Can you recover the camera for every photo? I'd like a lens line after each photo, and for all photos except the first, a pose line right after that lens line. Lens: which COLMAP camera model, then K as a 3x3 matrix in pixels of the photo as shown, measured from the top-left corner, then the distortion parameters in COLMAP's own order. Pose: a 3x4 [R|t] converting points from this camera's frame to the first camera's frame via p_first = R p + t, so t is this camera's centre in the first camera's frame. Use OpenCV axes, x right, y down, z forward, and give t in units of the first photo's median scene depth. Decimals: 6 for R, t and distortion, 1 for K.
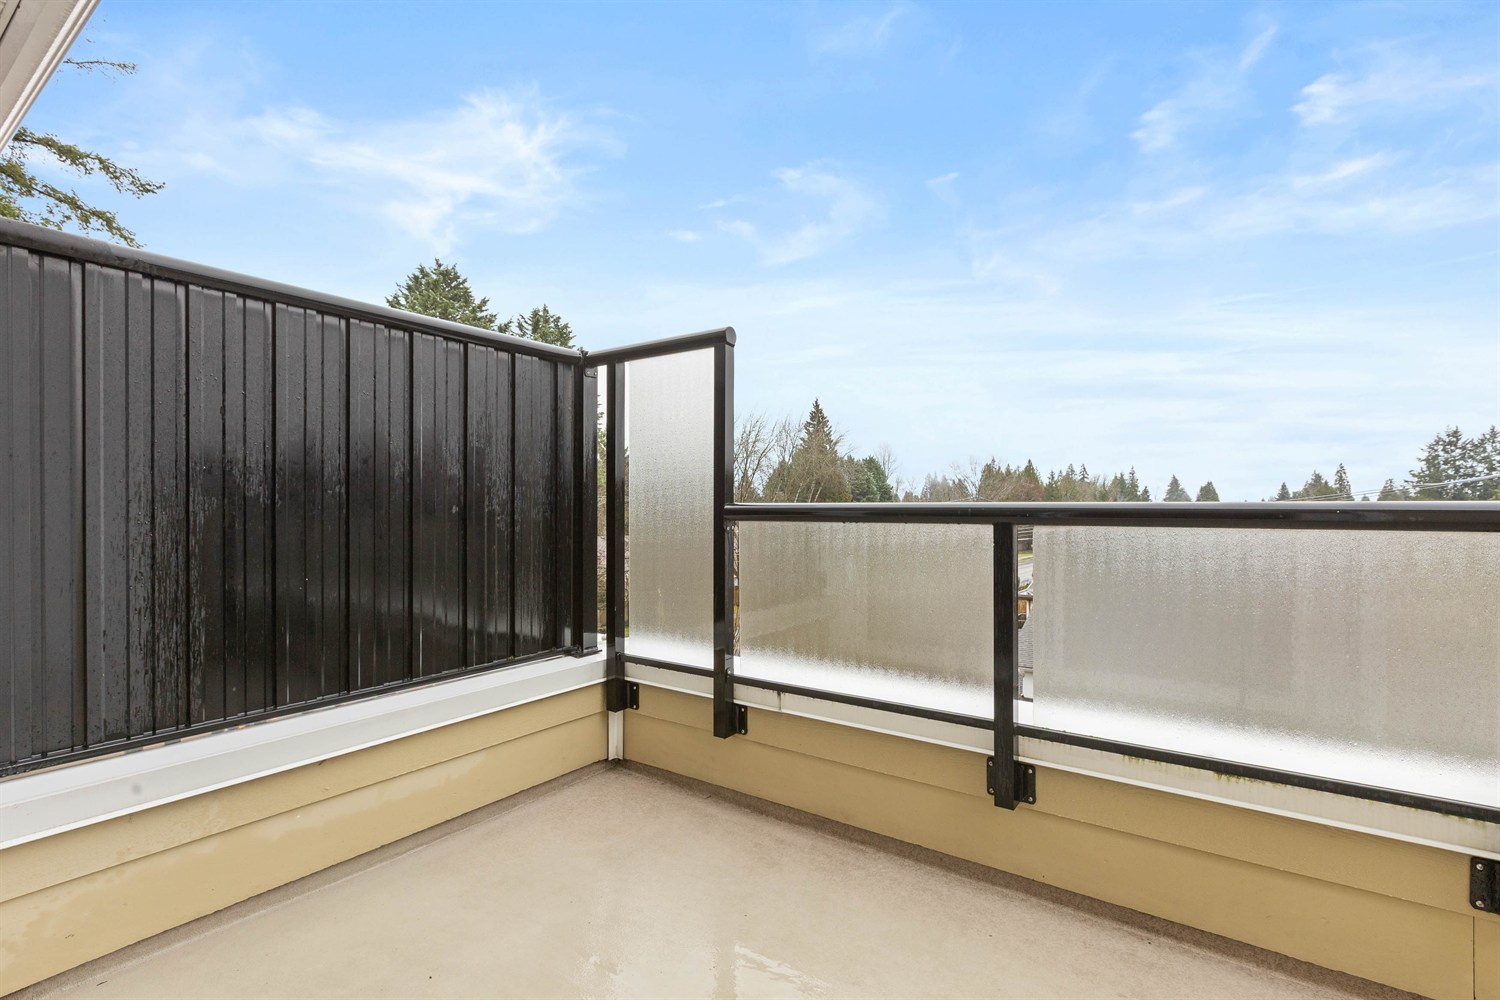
lens RADIAL K [[691.7, 0, 747.4], [0, 691.7, 513.1], [0, 0, 1]] dist [0.002129, 0.000474]
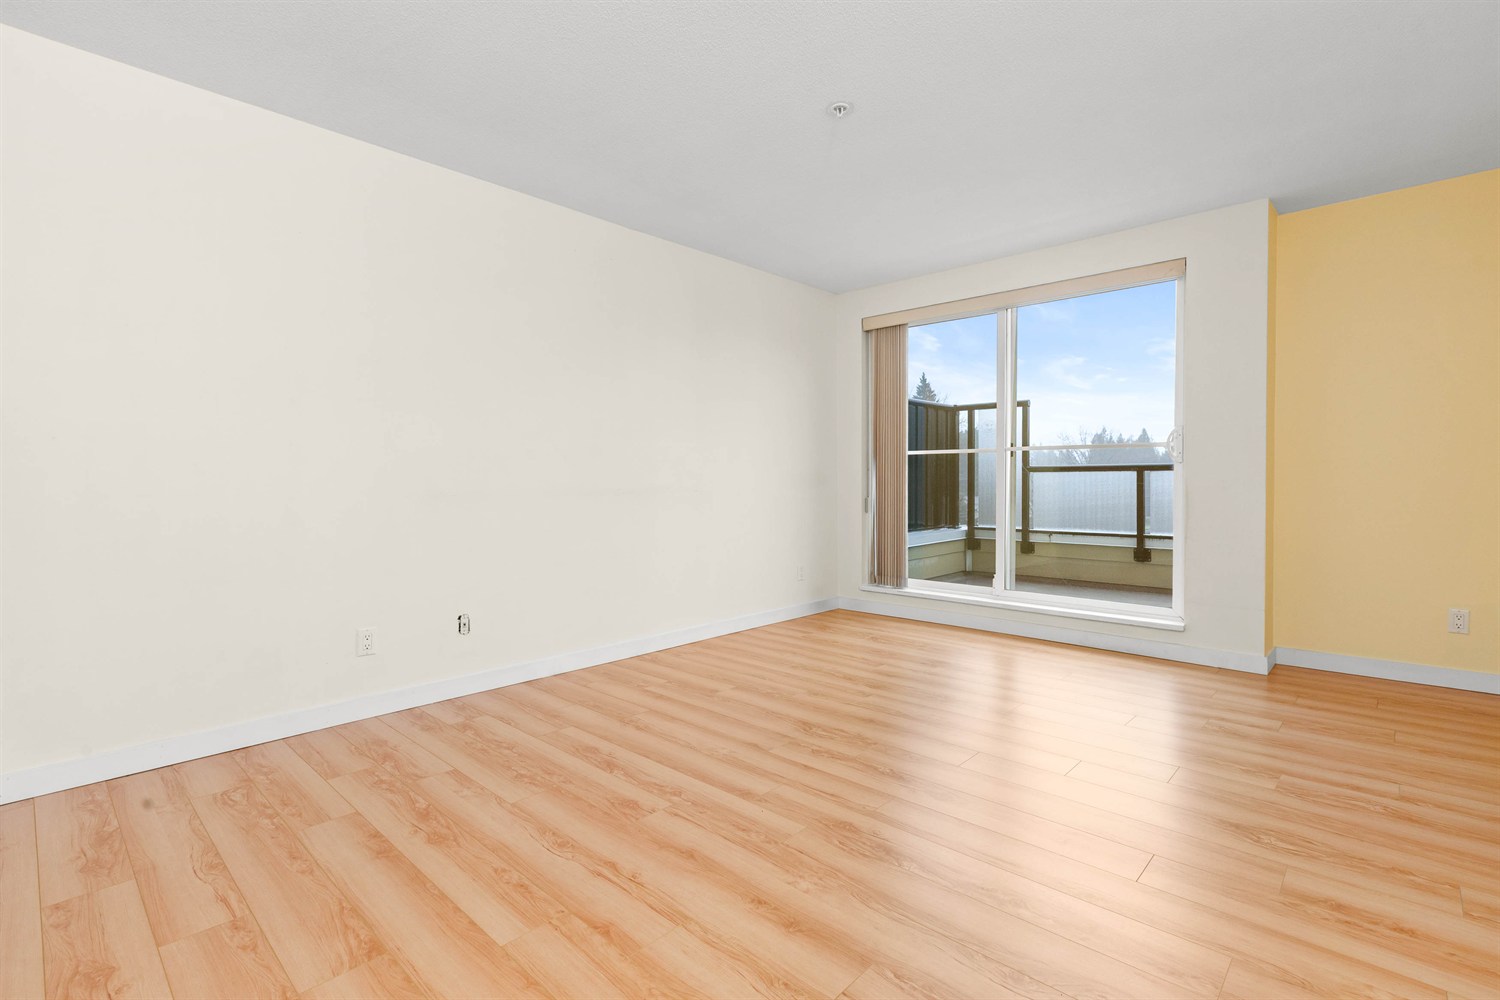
lens RADIAL K [[677.5, 0, 750.0], [0, 677.5, 500.0], [0, 0, 1]] dist [0.000498, -0.000289]
pose [[0.990367, -0.001475, -0.138459, -0.642777], [0.004414, 0.999771, 0.020926, 0.052079], [0.138396, -0.021335, 0.990147, -1.532997]]
